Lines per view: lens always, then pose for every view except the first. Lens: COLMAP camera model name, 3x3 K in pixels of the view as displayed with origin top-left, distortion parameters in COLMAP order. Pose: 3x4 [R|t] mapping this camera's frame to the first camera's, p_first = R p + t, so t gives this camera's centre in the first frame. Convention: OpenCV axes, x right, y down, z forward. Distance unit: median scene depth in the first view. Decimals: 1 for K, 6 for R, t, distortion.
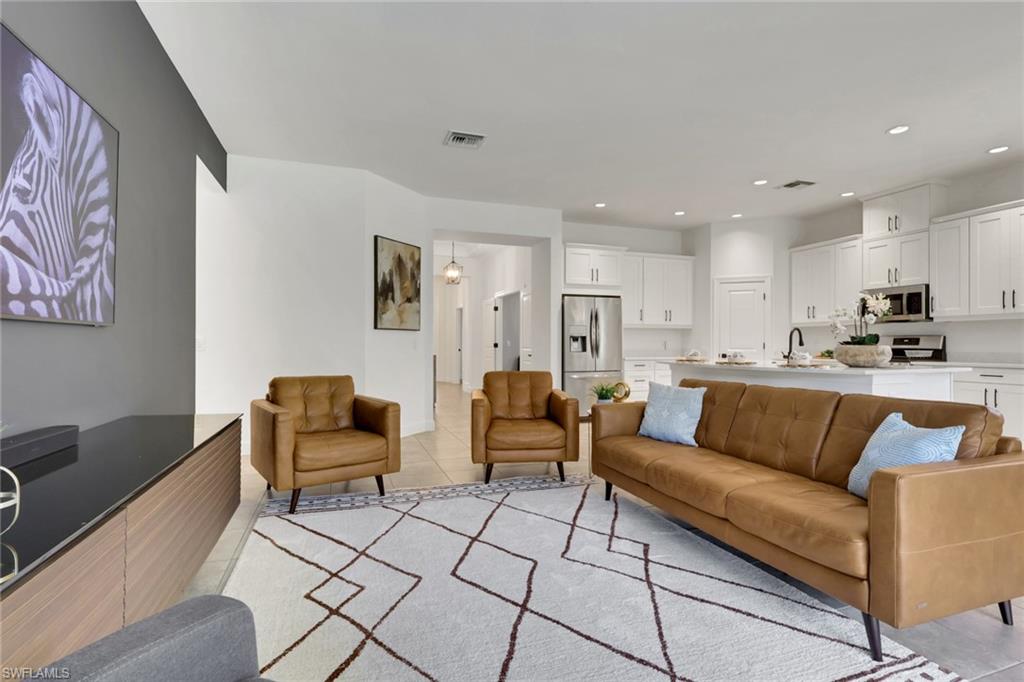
lens RADIAL K [[492.1, 0, 505.8], [0, 492.1, 342.4], [0, 0, 1]] dist [0.002438, -0.000162]
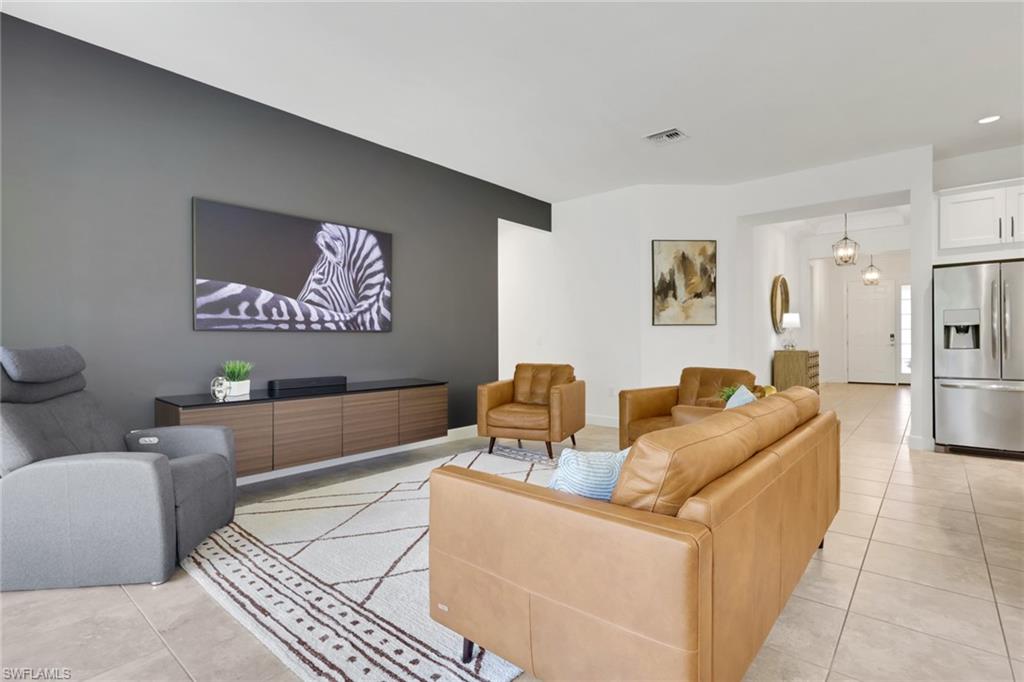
lens RADIAL K [[482.2, 0, 519.6], [0, 482.2, 341.7], [0, 0, 1]] dist [0.008983, 0.000560]
pose [[0.518517, -0.000462, -0.855067, 0.496131], [0.008762, 0.999950, 0.004772, 0.001326], [0.855022, -0.009966, 0.518496, 0.181304]]
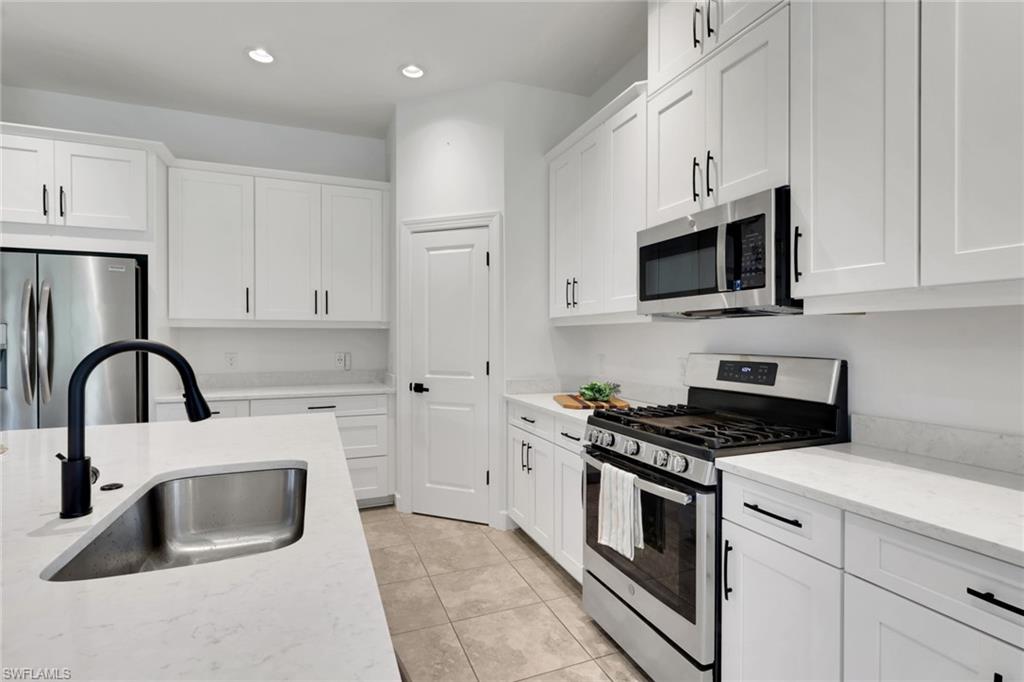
lens RADIAL K [[492.1, 0, 505.8], [0, 492.1, 342.4], [0, 0, 1]] dist [0.002438, -0.000162]
pose [[0.998505, -0.002821, 0.054594, 0.673713], [0.002143, 0.999920, 0.012483, -0.029256], [-0.054625, -0.012347, 0.998431, 0.715334]]
